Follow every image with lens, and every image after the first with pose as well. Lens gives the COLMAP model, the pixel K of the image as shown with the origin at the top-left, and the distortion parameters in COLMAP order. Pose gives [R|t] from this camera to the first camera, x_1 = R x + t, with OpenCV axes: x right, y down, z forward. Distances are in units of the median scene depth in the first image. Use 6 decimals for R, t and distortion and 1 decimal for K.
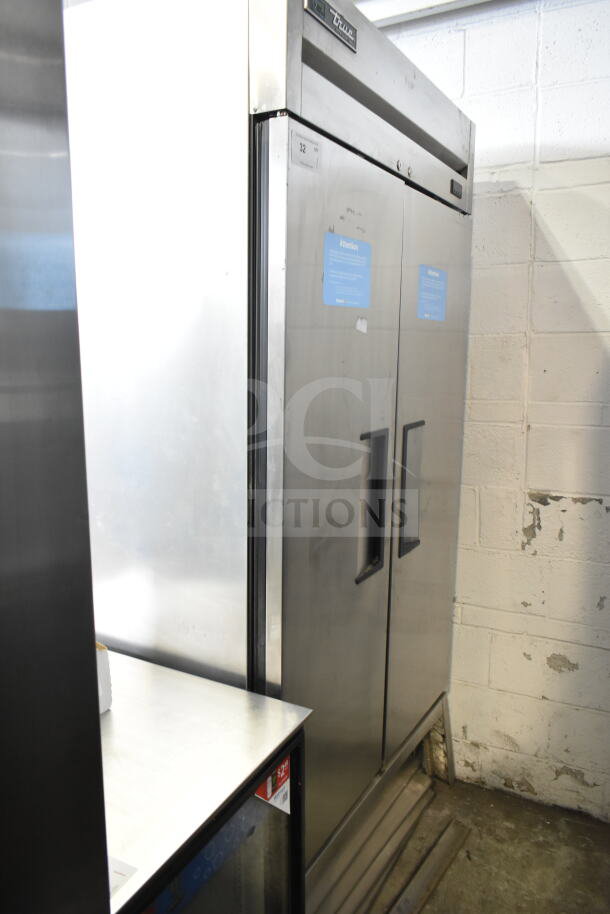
lens RADIAL K [[700.8, 0, 305.7], [0, 700.8, 456.7], [0, 0, 1]] dist [0.000366, 0.000440]
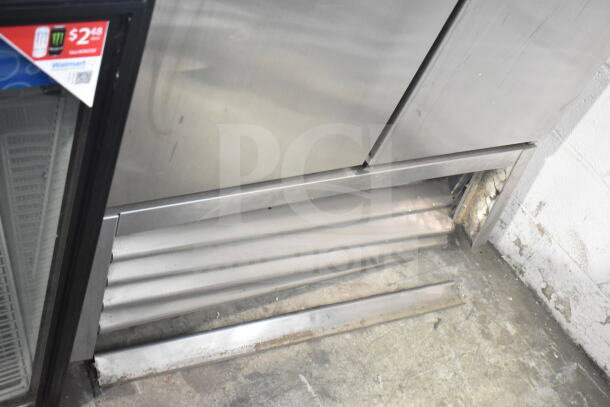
lens RADIAL K [[802.3, 0, 305.1], [0, 802.3, 203.2], [0, 0, 1]] dist [-0.011995, 0.000000]
pose [[0.820683, 0.555684, -0.133022, 0.149581], [-0.417967, 0.742571, 0.523347, 0.062644], [0.389593, -0.373903, 0.841673, 0.233596]]
